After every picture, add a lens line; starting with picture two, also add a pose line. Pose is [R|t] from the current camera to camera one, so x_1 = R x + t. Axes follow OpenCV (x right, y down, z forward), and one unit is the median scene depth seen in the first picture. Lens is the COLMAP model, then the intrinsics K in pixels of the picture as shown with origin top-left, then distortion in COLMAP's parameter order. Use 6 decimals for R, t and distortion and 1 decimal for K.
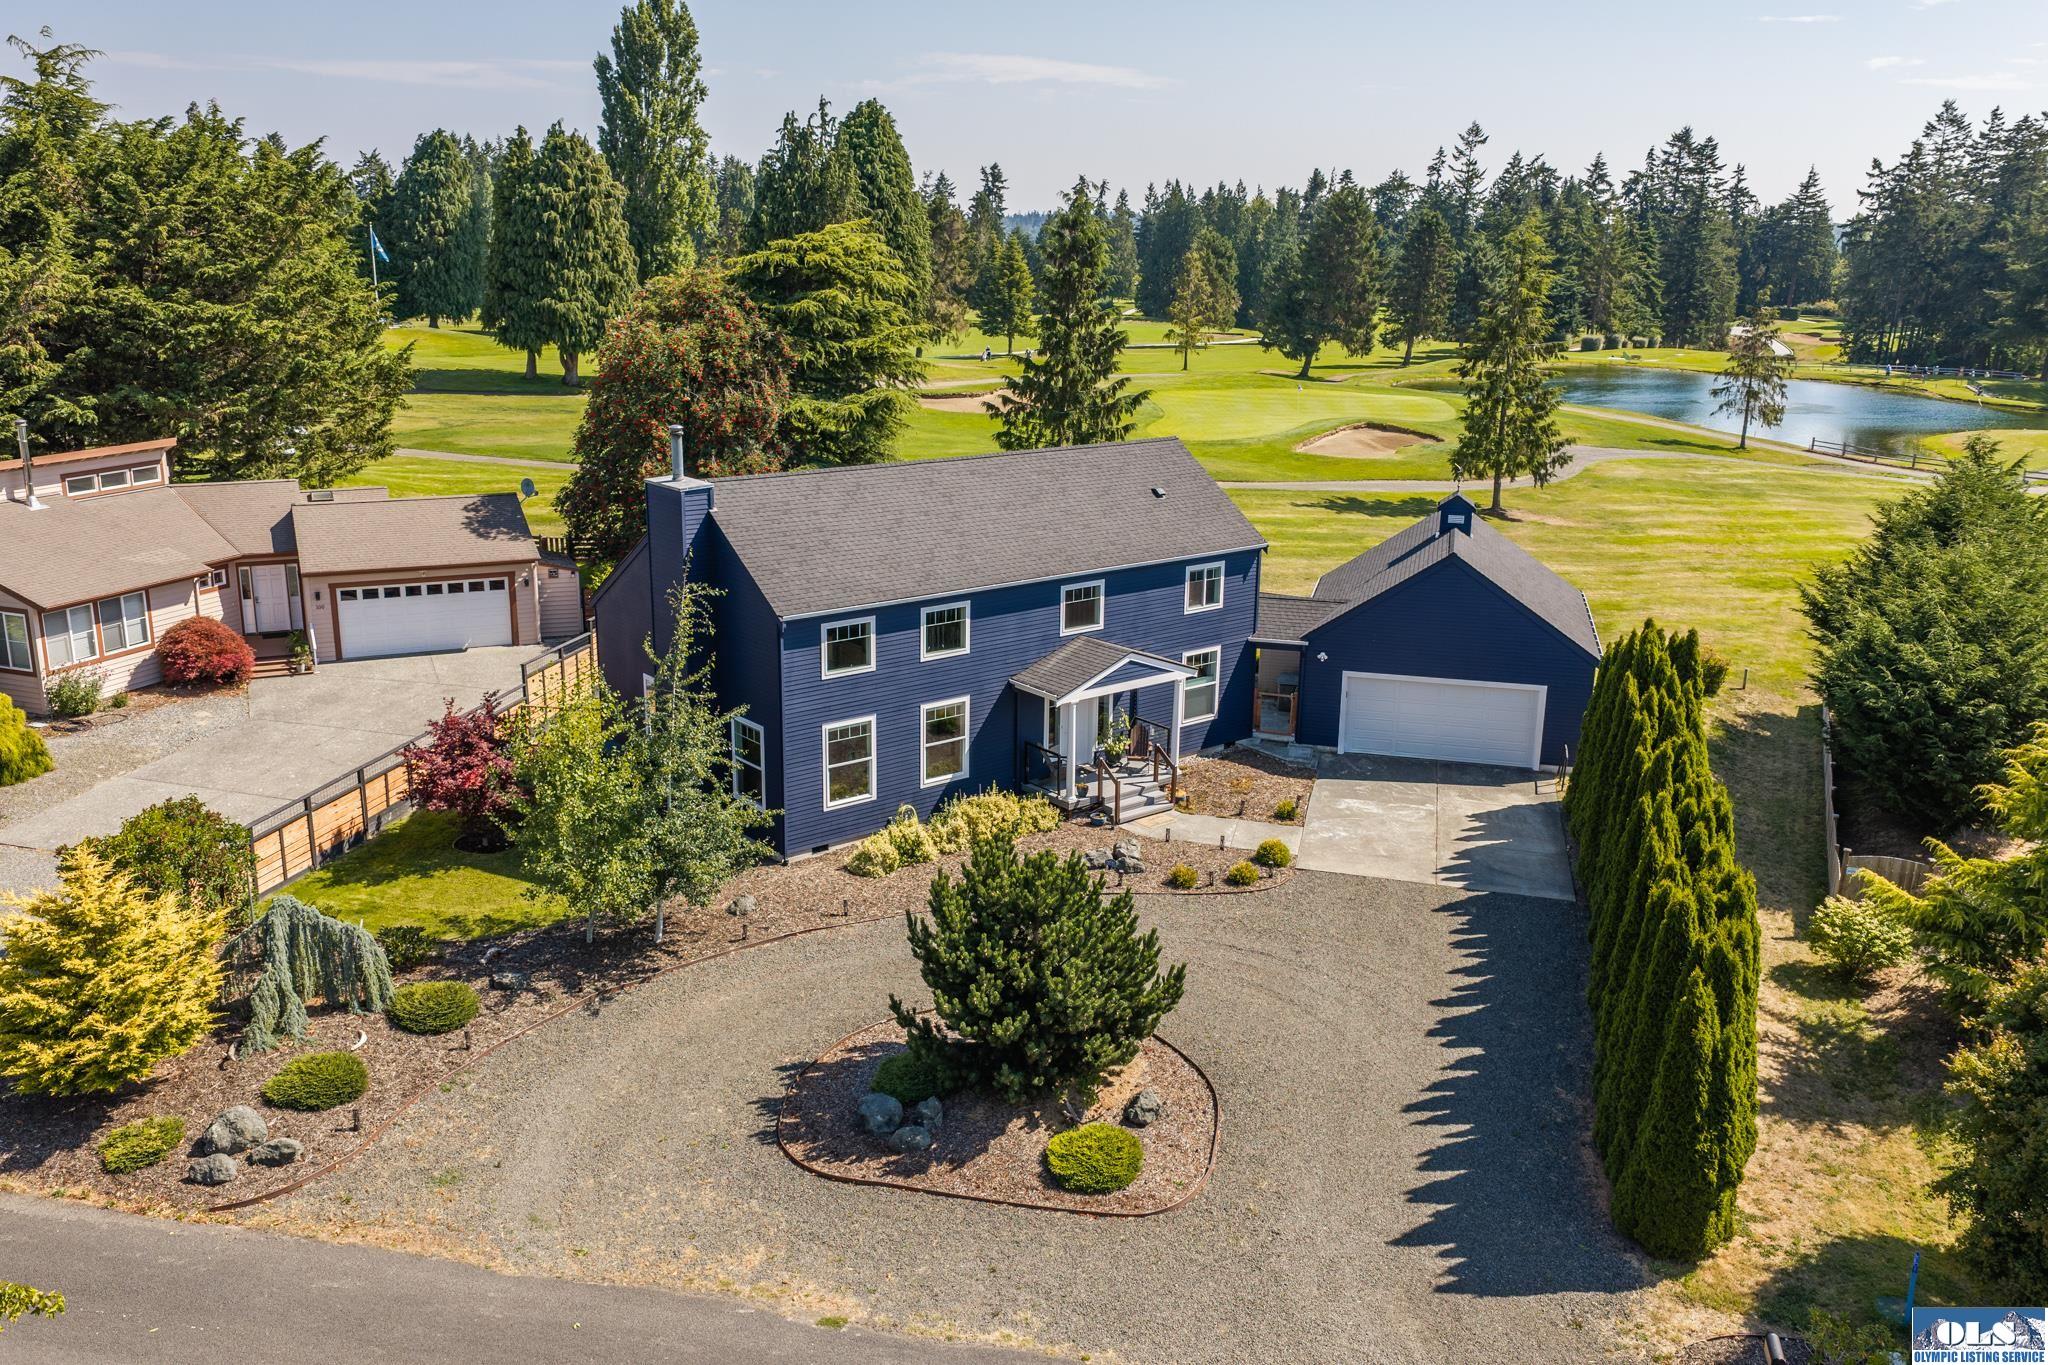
lens RADIAL K [[1699.4, 0, 1022.4], [0, 1699.4, 679.4], [0, 0, 1]] dist [0.017586, -0.031173]
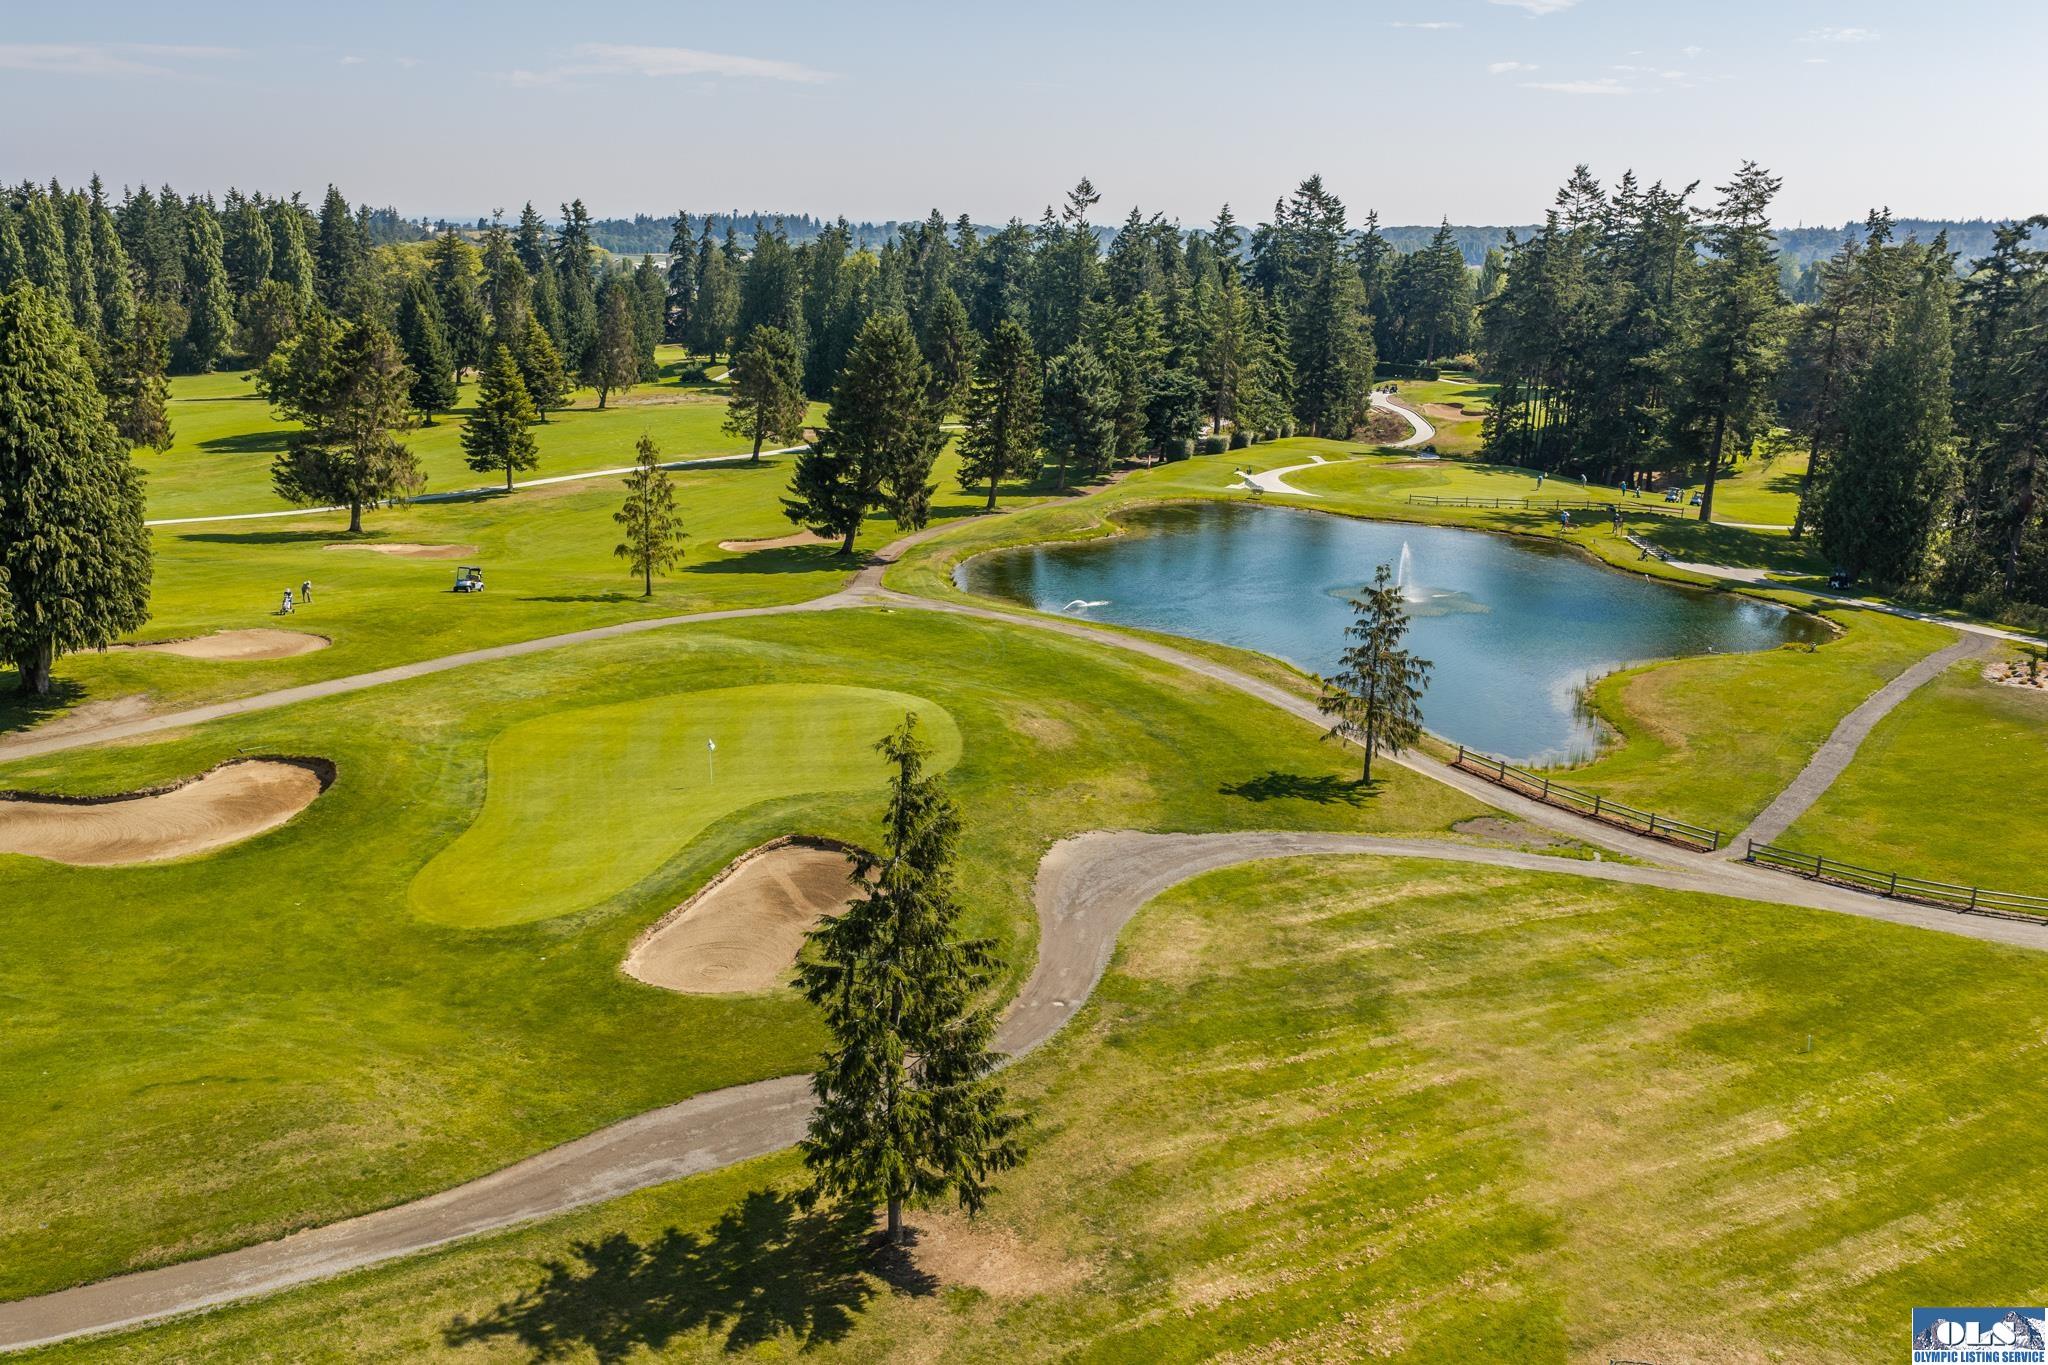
lens RADIAL K [[1699.4, 0, 1026.3], [0, 1699.4, 689.3], [0, 0, 1]] dist [0.017586, -0.031173]
pose [[0.982608, -0.051898, 0.178293, 0.434223], [0.050392, 0.998645, 0.012968, -0.505774], [-0.178725, -0.003758, 0.983892, 0.899124]]
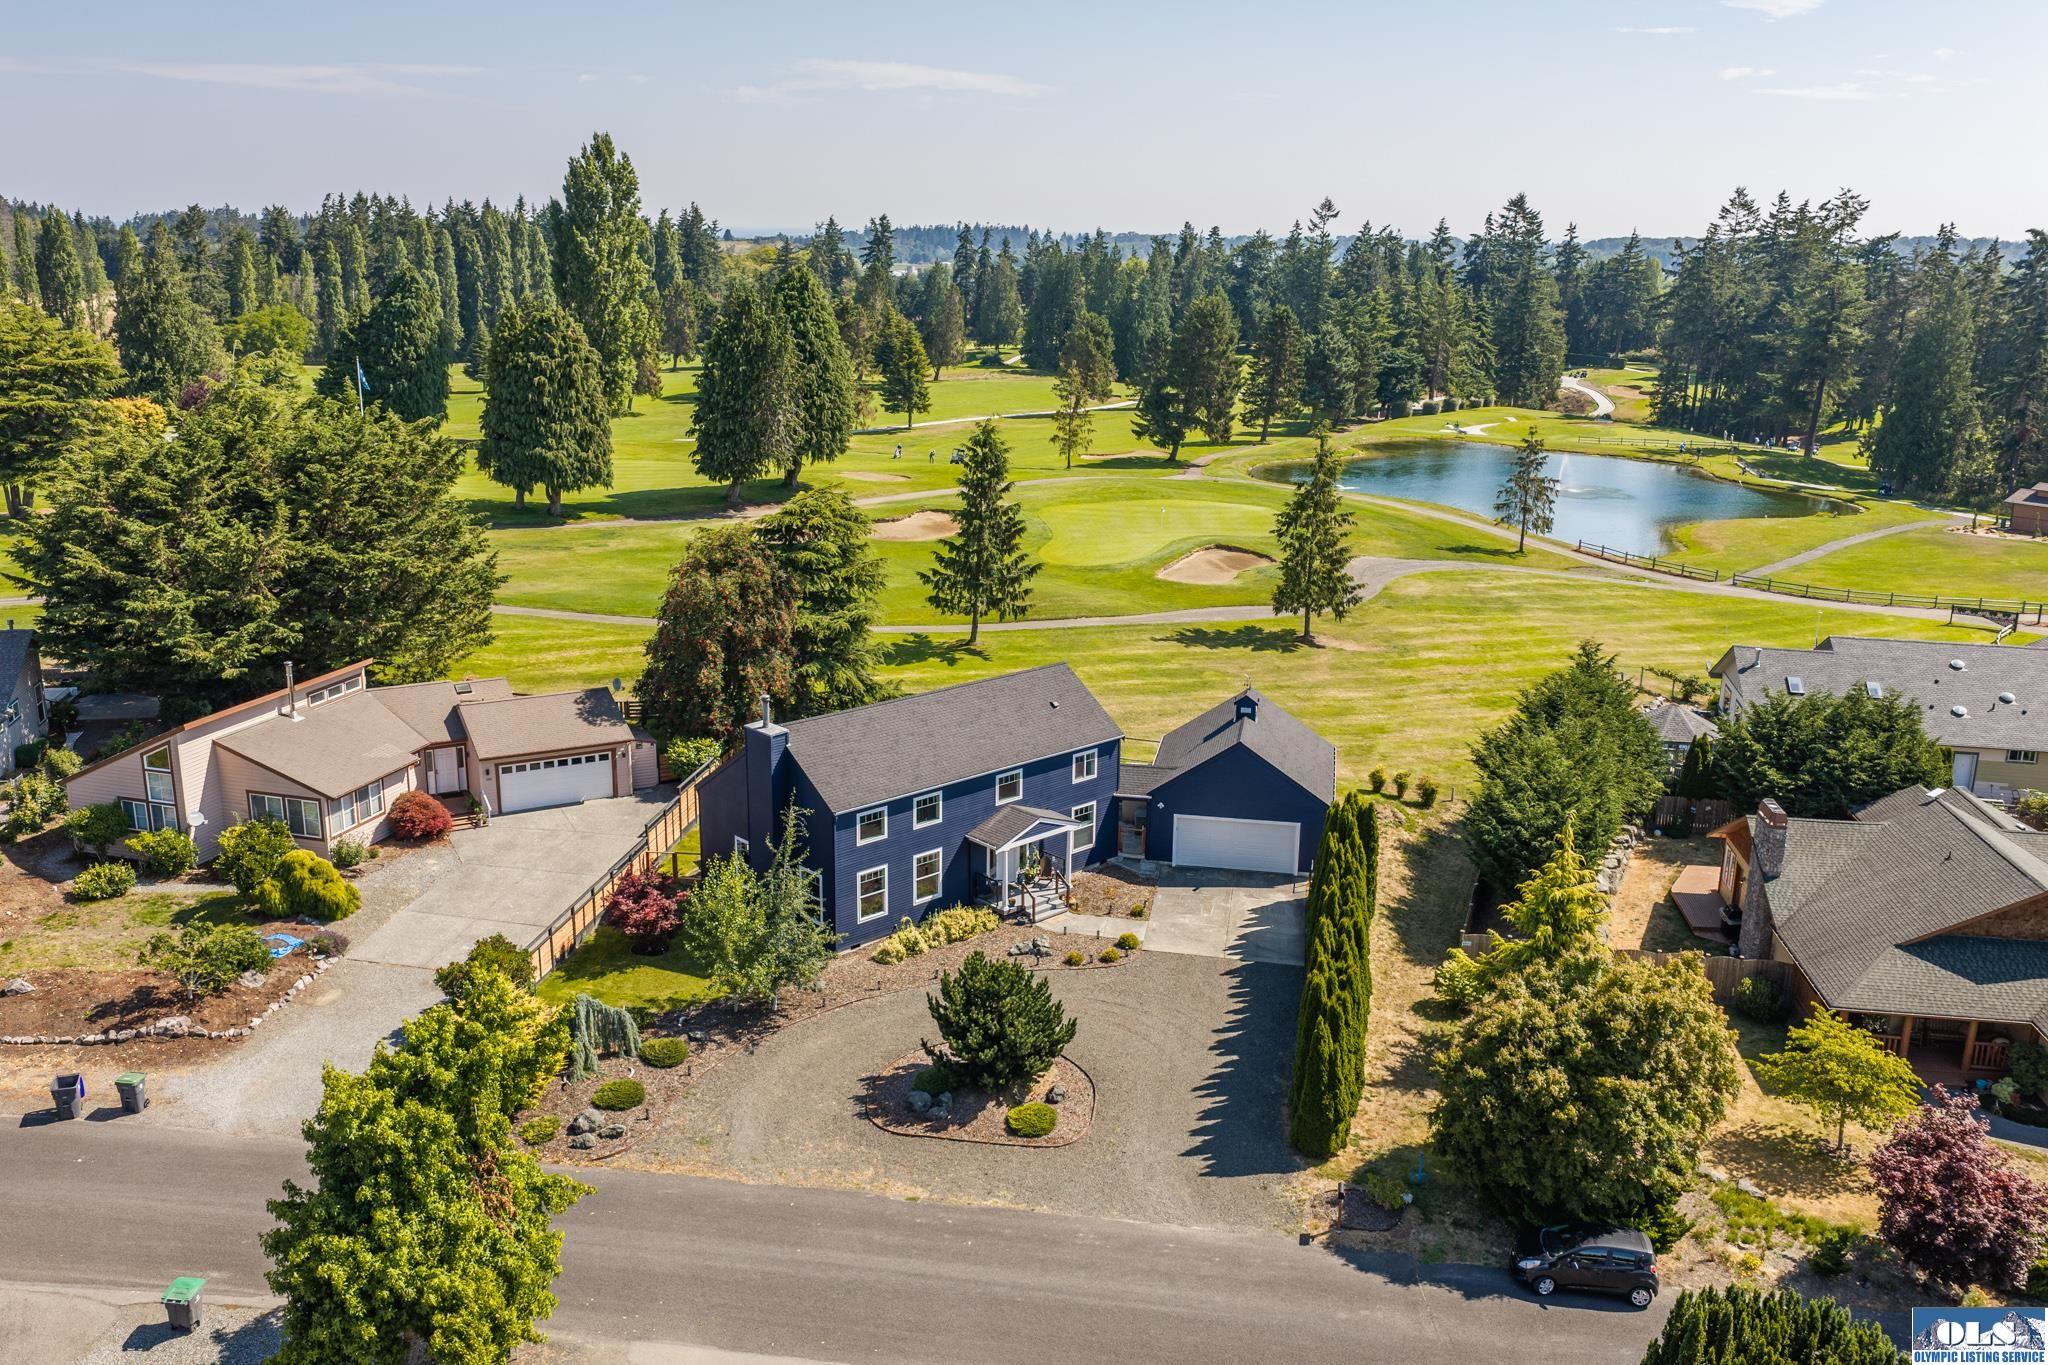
lens RADIAL K [[1699.4, 0, 1018.5], [0, 1699.4, 689.0], [0, 0, 1]] dist [0.017586, -0.031173]
pose [[0.997831, -0.019744, 0.062801, -0.049601], [0.019605, 0.999804, 0.002830, -0.125974], [-0.062845, -0.001593, 0.998022, -0.544654]]
